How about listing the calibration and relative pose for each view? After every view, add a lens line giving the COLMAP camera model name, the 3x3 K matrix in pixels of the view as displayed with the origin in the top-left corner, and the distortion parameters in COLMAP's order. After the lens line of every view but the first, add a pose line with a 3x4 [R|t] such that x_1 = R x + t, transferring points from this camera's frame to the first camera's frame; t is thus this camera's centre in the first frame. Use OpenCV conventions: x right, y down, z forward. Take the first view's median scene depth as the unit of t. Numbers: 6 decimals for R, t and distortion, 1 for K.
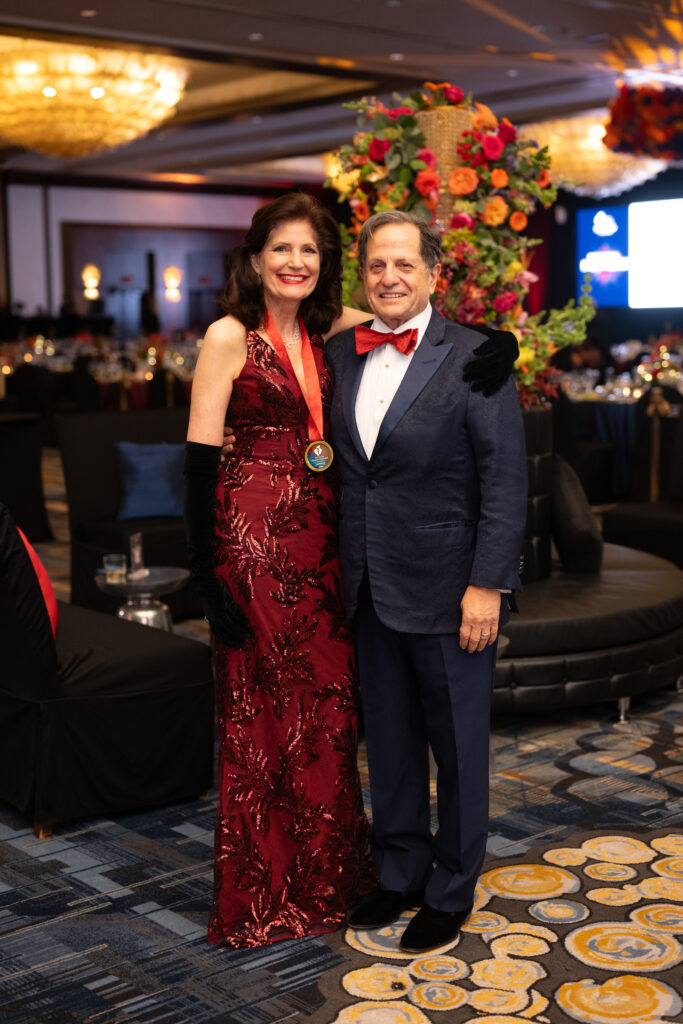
lens RADIAL K [[1466.2, 0, 341.5], [0, 1466.2, 512.0], [0, 0, 1]] dist [0.003848, -0.027739]
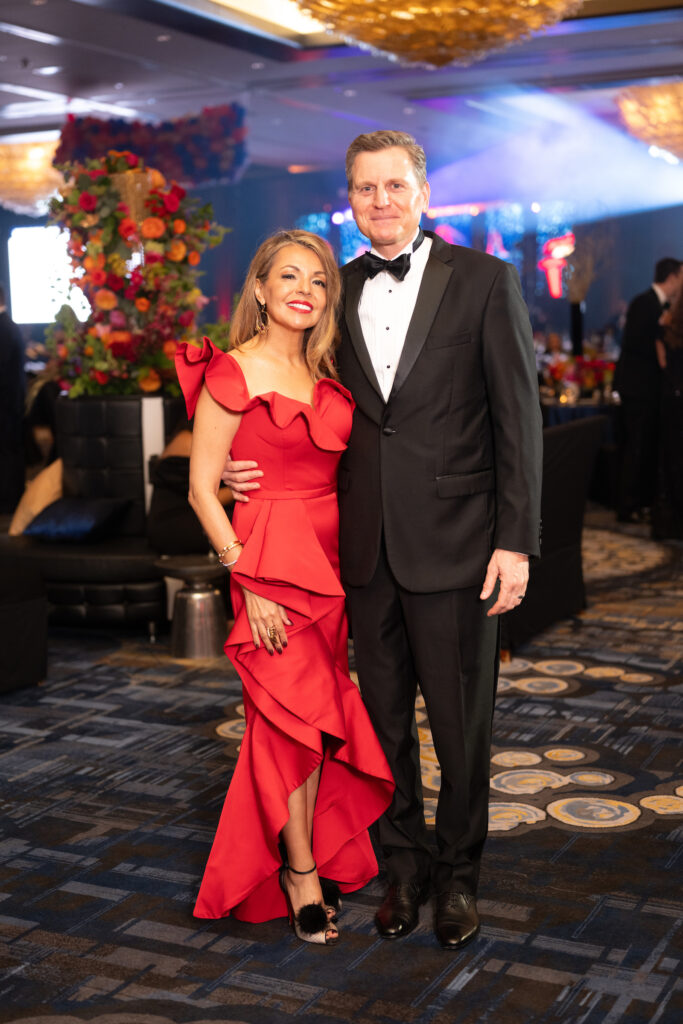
lens RADIAL K [[1466.2, 0, 341.5], [0, 1466.2, 512.0], [0, 0, 1]] dist [0.003848, -0.027739]
pose [[0.921244, -0.050527, 0.385689, -0.287117], [0.054243, 0.998527, 0.001248, 0.040012], [-0.385184, 0.019771, 0.922628, -0.291661]]
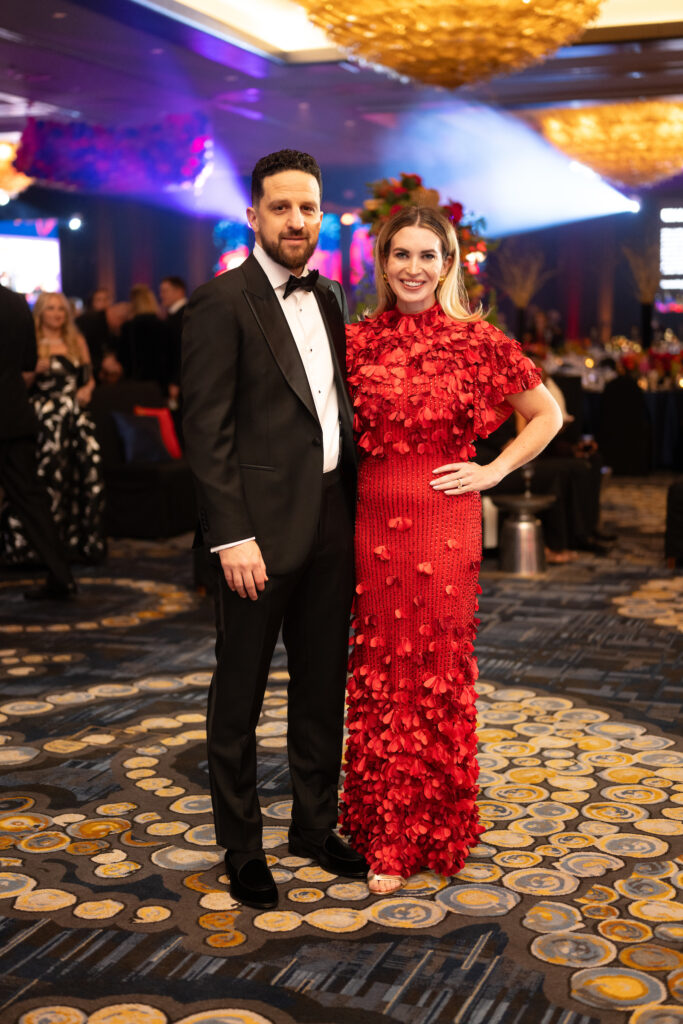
lens RADIAL K [[1466.2, 0, 341.5], [0, 1466.2, 512.0], [0, 0, 1]] dist [0.003848, -0.027739]
pose [[0.868455, -0.052948, 0.492933, -0.850210], [0.057264, 0.998339, 0.006347, 0.068622], [-0.492450, 0.022716, 0.870044, -0.379279]]
